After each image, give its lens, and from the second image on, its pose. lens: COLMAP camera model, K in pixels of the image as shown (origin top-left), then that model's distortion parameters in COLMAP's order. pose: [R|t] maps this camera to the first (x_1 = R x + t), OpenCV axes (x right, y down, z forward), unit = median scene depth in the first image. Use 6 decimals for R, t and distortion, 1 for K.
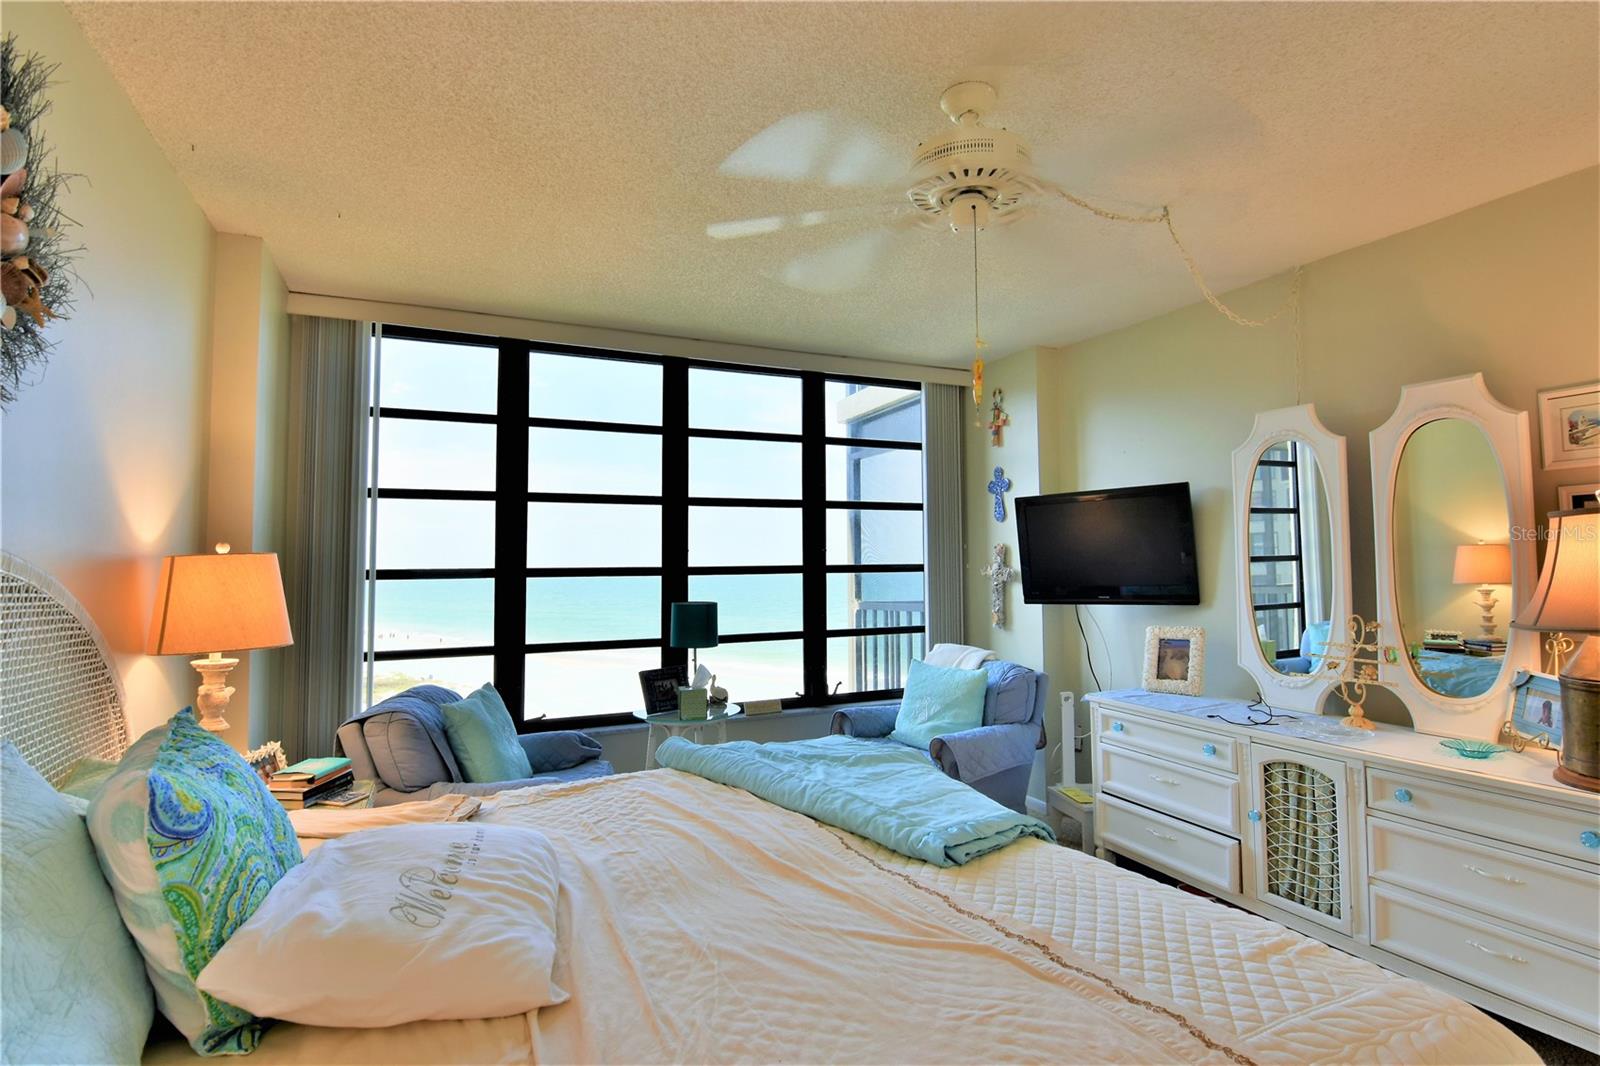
lens RADIAL K [[784.6, 0, 798.8], [0, 784.6, 525.1], [0, 0, 1]] dist [-0.000090, -0.015957]
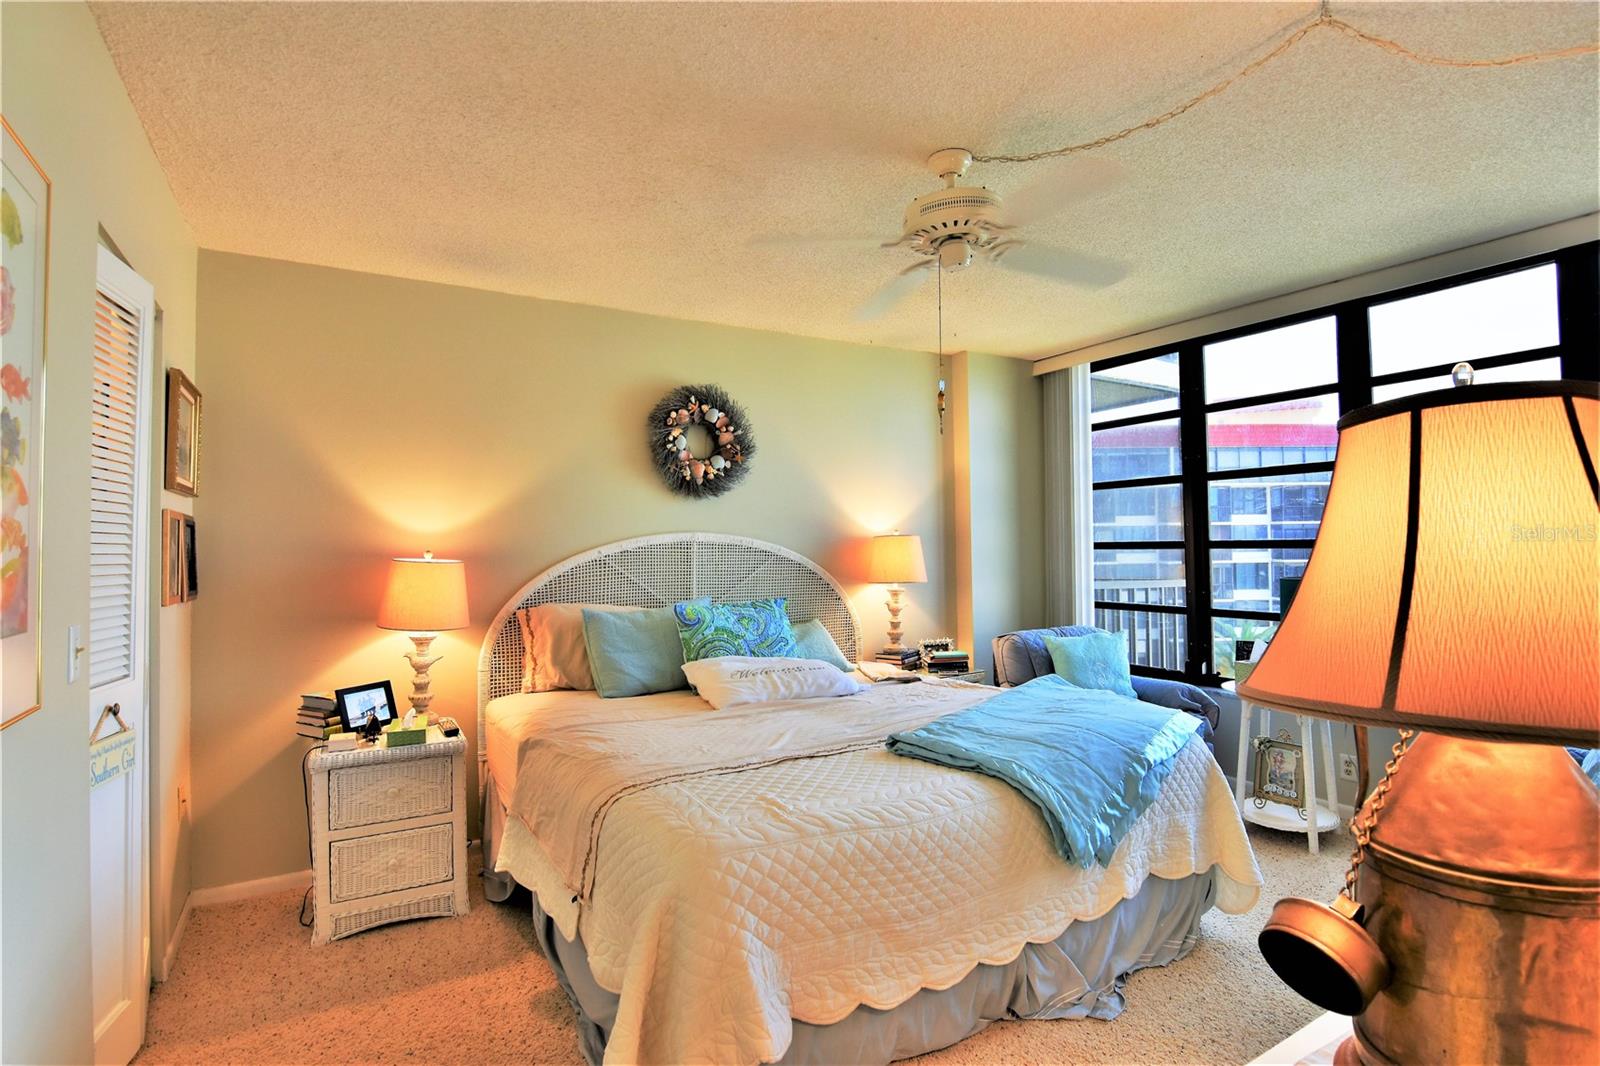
lens RADIAL K [[784.6, 0, 798.8], [0, 784.6, 525.1], [0, 0, 1]] dist [-0.000090, -0.015957]
pose [[0.099195, -0.019848, -0.994870, 0.663886], [0.060726, 0.998058, -0.013857, 0.010677], [0.993213, -0.059040, 0.100208, 0.290279]]
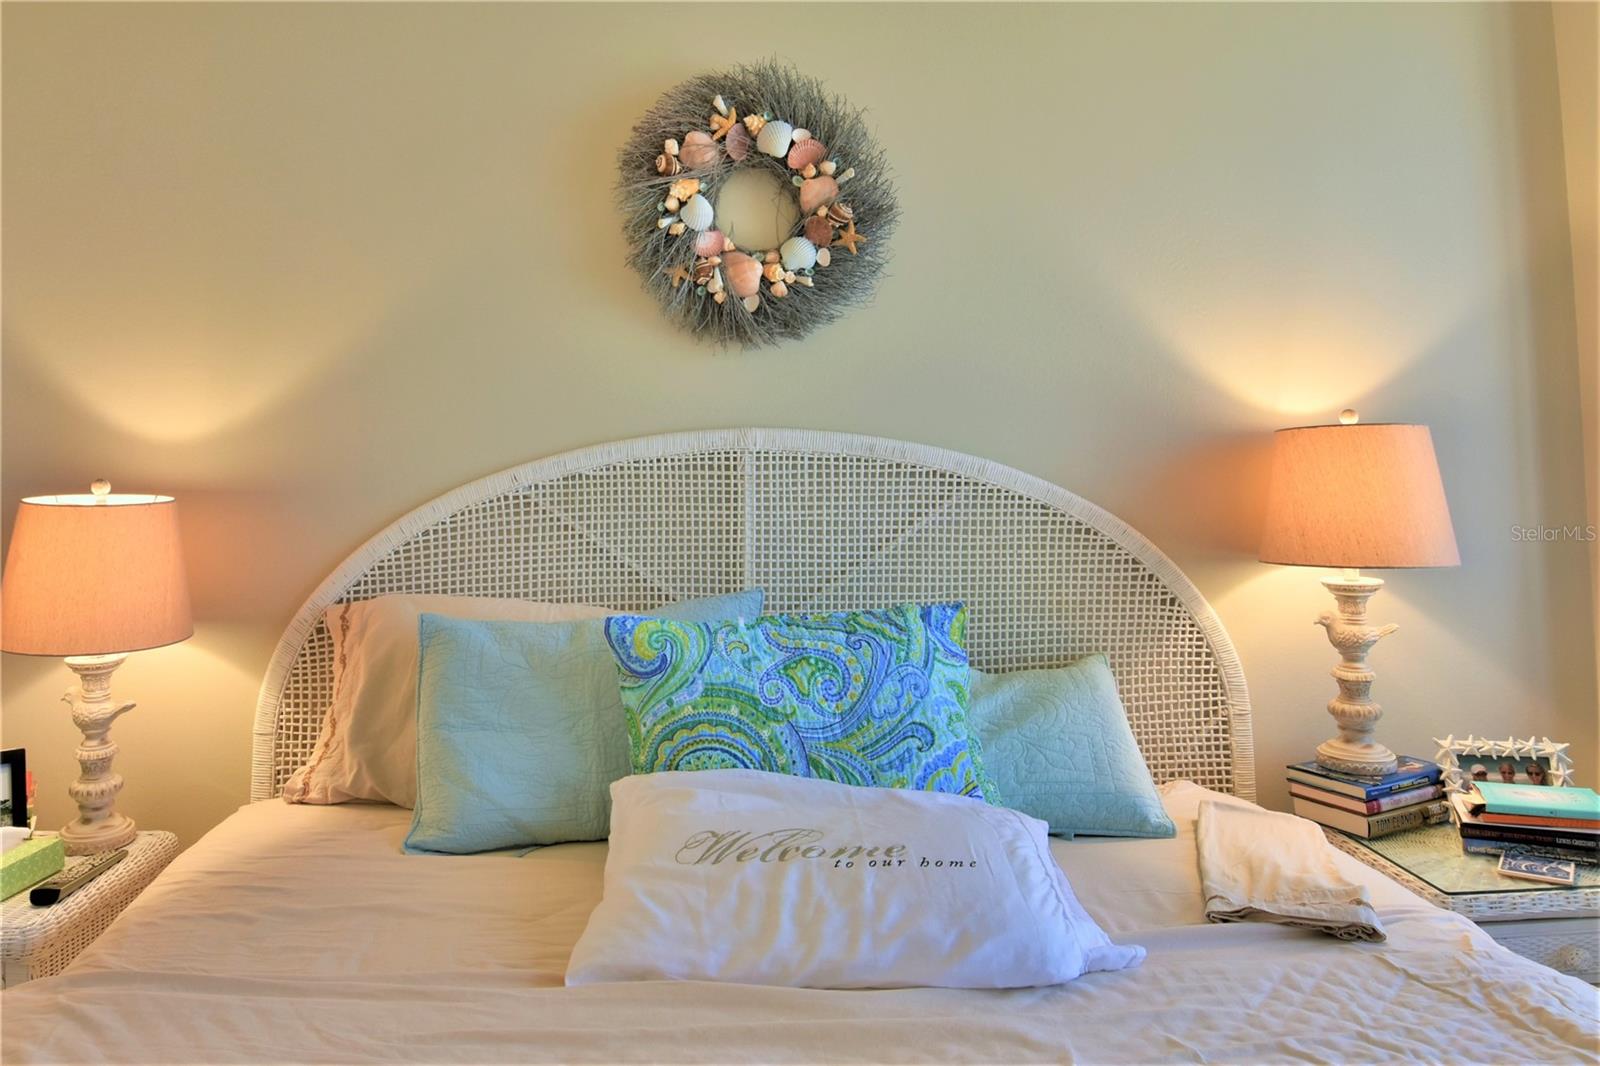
lens RADIAL K [[1008.6, 0, 799.8], [0, 1008.6, 406.4], [0, 0, 1]] dist [-0.006448, -0.004024]
pose [[-0.421380, -0.031125, -0.906350, 0.153579], [0.067510, 0.995561, -0.065575, 0.022098], [0.904368, -0.088820, -0.417408, 0.492760]]
